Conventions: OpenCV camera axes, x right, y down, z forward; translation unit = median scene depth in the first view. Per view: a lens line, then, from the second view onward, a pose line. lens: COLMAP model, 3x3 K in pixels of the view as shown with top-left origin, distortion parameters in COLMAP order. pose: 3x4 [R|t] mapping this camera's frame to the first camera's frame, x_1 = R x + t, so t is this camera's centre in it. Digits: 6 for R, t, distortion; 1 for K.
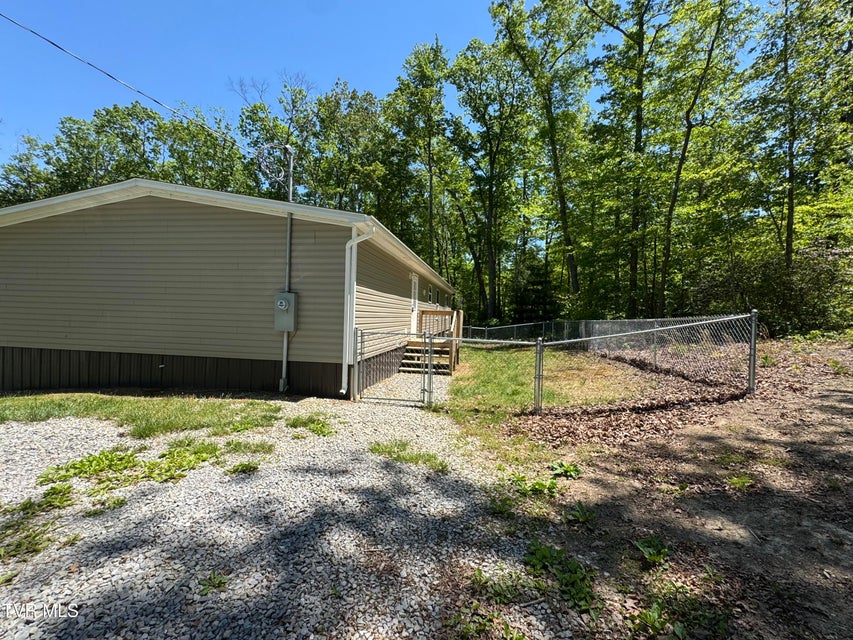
lens RADIAL K [[380.9, 0, 426.5], [0, 380.9, 320.0], [0, 0, 1]] dist [-0.001351, -0.000305]
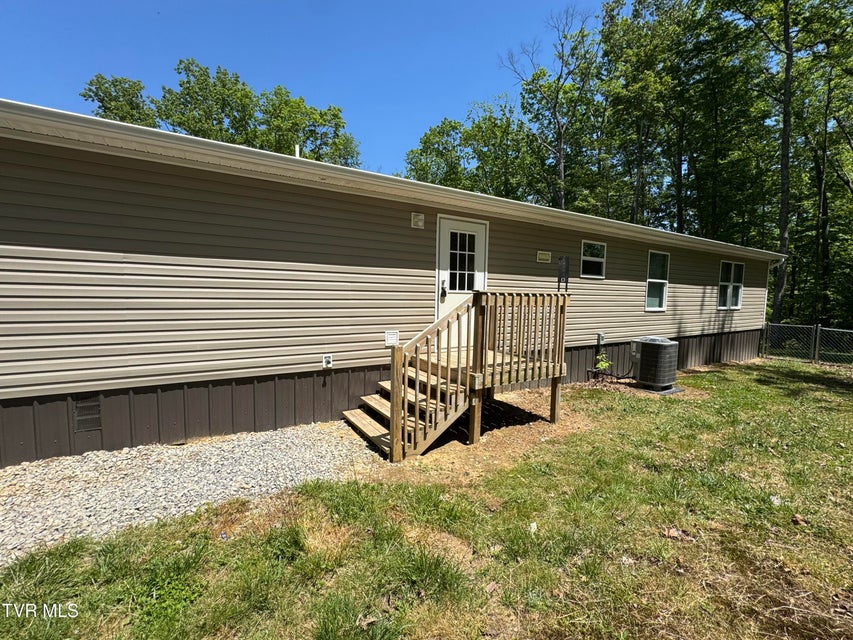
lens RADIAL K [[369.0, 0, 426.5], [0, 369.0, 320.0], [0, 0, 1]] dist [0.000682, -0.000031]
pose [[0.637347, 0.041912, -0.769436, 0.127924], [-0.011052, 0.998914, 0.045257, -0.004799], [0.770498, -0.020341, 0.637118, 0.270817]]
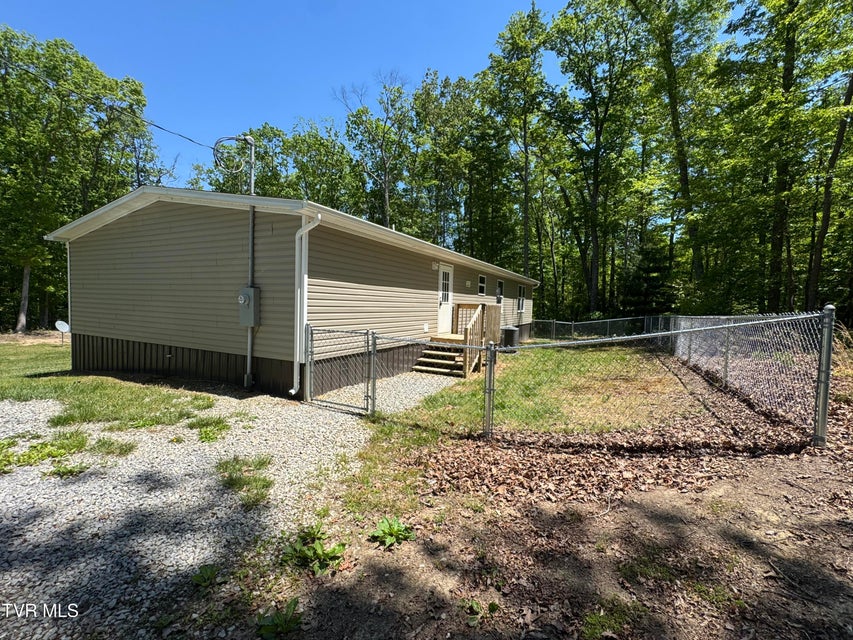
lens RADIAL K [[380.9, 0, 426.5], [0, 380.9, 320.0], [0, 0, 1]] dist [-0.001351, -0.000305]
pose [[0.949774, 0.011536, -0.312723, 0.088306], [-0.004667, 0.999731, 0.022703, -0.002814], [0.312901, -0.020104, 0.949573, 0.047943]]
